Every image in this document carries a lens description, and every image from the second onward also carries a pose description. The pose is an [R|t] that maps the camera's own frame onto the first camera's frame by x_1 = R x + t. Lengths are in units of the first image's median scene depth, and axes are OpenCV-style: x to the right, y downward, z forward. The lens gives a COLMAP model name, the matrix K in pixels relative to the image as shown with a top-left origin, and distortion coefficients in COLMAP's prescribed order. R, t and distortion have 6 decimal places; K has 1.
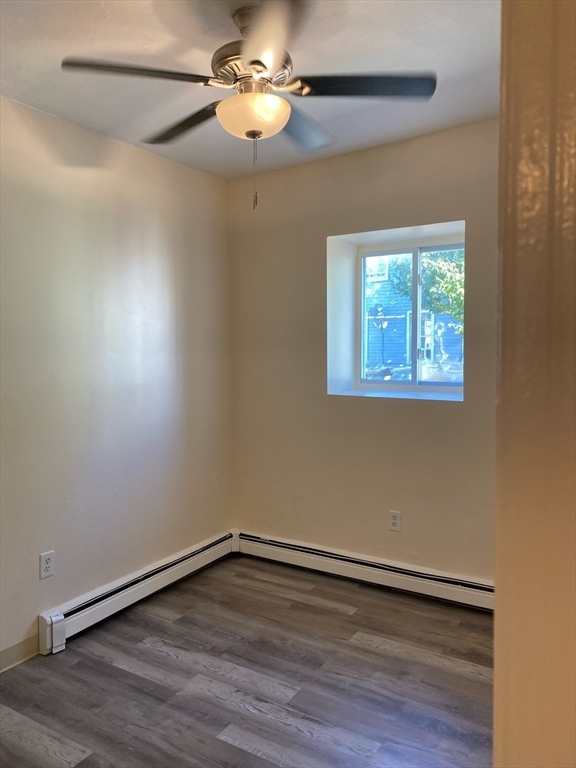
lens RADIAL K [[581.1, 0, 288.2], [0, 581.1, 379.4], [0, 0, 1]] dist [0.004705, 0.004167]
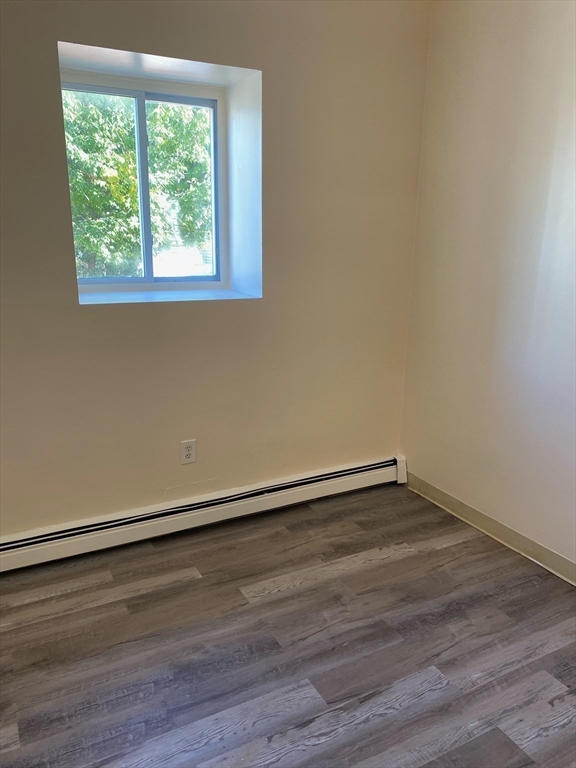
lens RADIAL K [[581.1, 0, 287.5], [0, 581.1, 390.0], [0, 0, 1]] dist [0.004705, 0.004167]
pose [[0.519043, -0.223557, 0.824995, -0.442009], [0.043197, 0.970818, 0.235895, -0.032447], [-0.853656, -0.086802, 0.513554, 0.513008]]
